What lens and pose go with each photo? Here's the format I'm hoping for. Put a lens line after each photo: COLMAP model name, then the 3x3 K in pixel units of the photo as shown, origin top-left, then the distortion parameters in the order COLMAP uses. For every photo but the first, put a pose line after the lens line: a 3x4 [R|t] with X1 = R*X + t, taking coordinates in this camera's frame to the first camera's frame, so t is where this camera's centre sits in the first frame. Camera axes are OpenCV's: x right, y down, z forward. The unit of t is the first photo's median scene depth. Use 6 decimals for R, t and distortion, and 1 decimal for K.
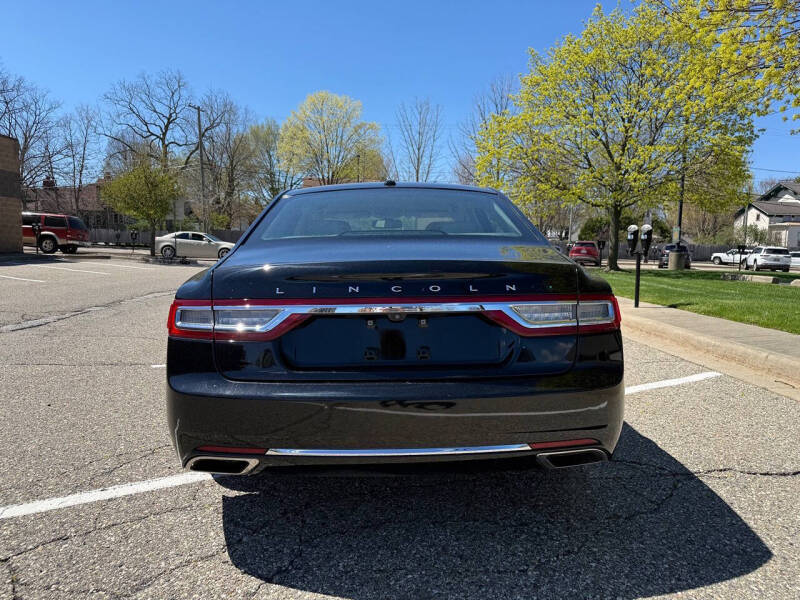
lens RADIAL K [[557.2, 0, 392.9], [0, 557.2, 315.4], [0, 0, 1]] dist [0.055205, -0.074057]
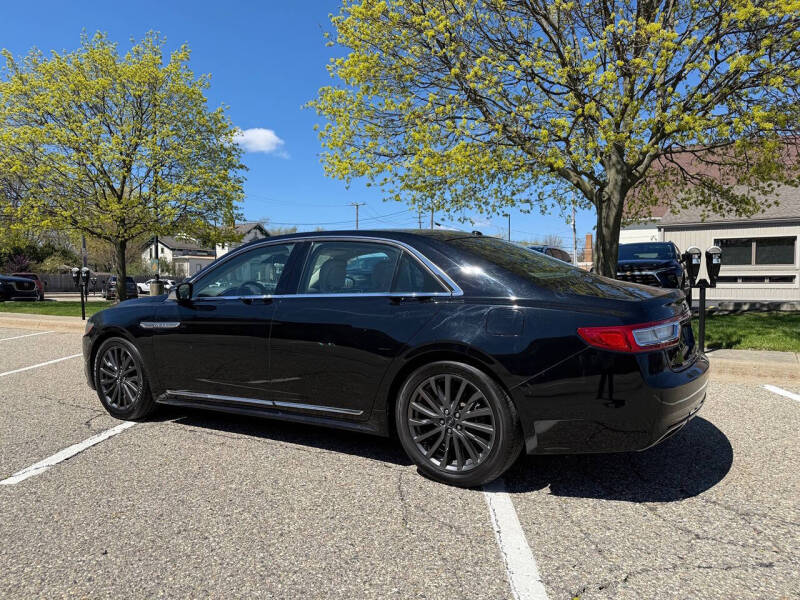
lens RADIAL K [[557.2, 0, 411.1], [0, 557.2, 299.8], [0, 0, 1]] dist [0.055205, -0.074057]
pose [[0.538395, -0.045205, 0.841479, -0.485521], [0.113655, 0.993332, -0.019356, -0.032816], [-0.834993, 0.106060, 0.539942, 0.188025]]
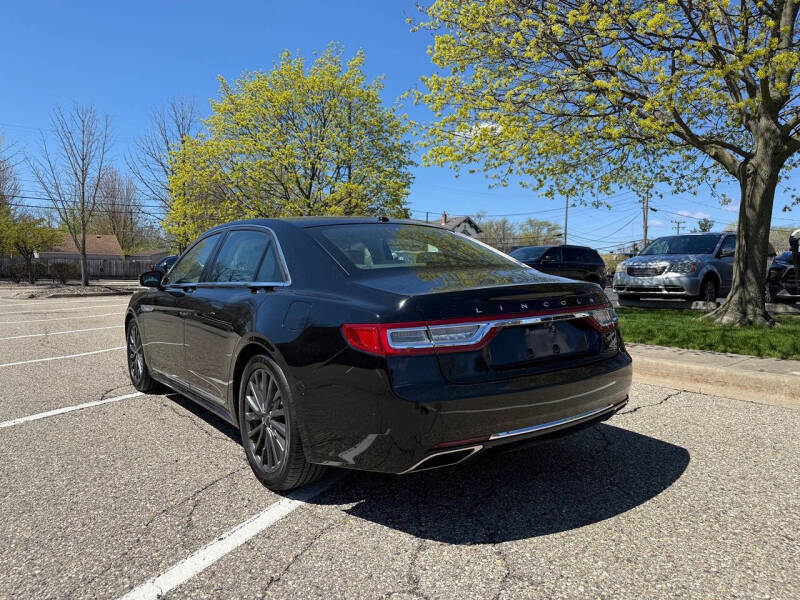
lens RADIAL K [[557.2, 0, 405.3], [0, 557.2, 308.0], [0, 0, 1]] dist [0.055205, -0.074057]
pose [[0.815187, -0.046285, 0.577346, -0.268469], [0.076800, 0.996638, -0.028539, -0.006584], [-0.574084, 0.067605, 0.816001, 0.015152]]
